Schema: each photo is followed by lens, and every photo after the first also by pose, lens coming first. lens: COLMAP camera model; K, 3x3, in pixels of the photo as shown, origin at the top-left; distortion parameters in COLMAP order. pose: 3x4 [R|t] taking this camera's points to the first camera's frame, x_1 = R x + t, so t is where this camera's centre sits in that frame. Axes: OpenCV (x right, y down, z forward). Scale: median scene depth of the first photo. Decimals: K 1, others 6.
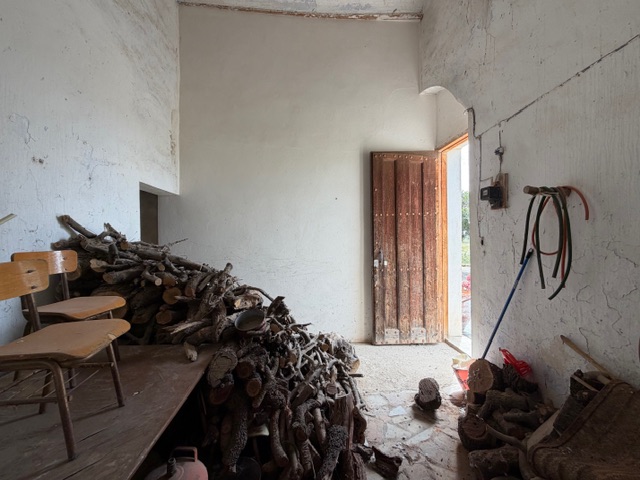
lens RADIAL K [[258.3, 0, 317.8], [0, 258.3, 240.4], [0, 0, 1]] dist [0.000773, -0.000813]
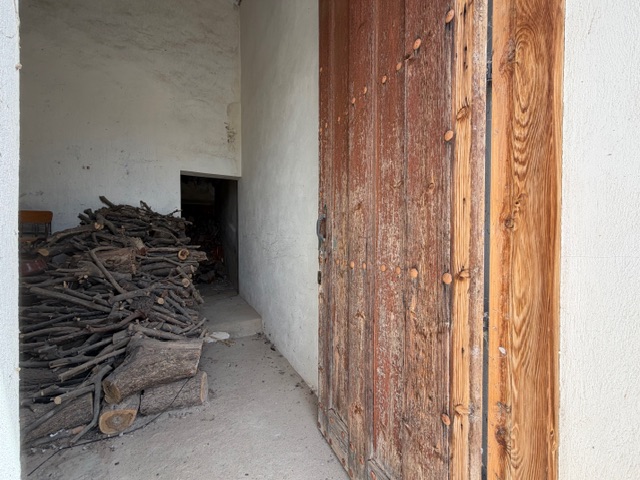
lens RADIAL K [[258.3, 0, 319.3], [0, 258.3, 238.2], [0, 0, 1]] dist [0.000773, -0.000813]
pose [[0.416099, 0.015580, -0.909186, 0.942622], [-0.011730, 0.999862, 0.011766, 0.114700], [0.909244, 0.005769, 0.416224, 1.245733]]
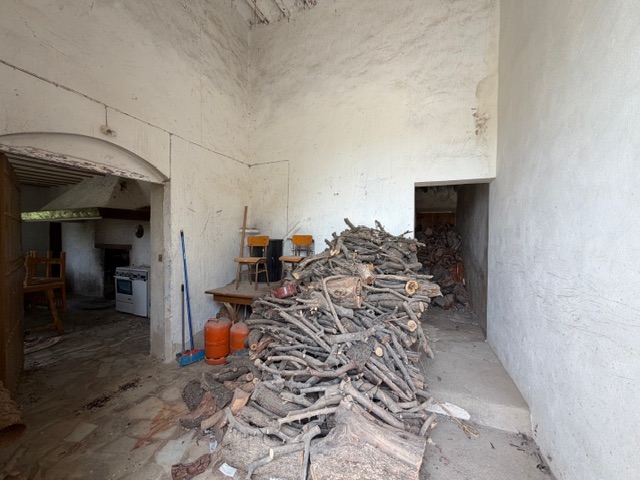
lens RADIAL K [[258.3, 0, 315.8], [0, 258.3, 244.0], [0, 0, 1]] dist [0.000773, -0.000813]
pose [[-0.440641, 0.019195, -0.897478, 0.639922], [-0.020160, 0.999308, 0.031270, 0.026396], [0.897457, 0.031872, -0.439949, 1.271101]]
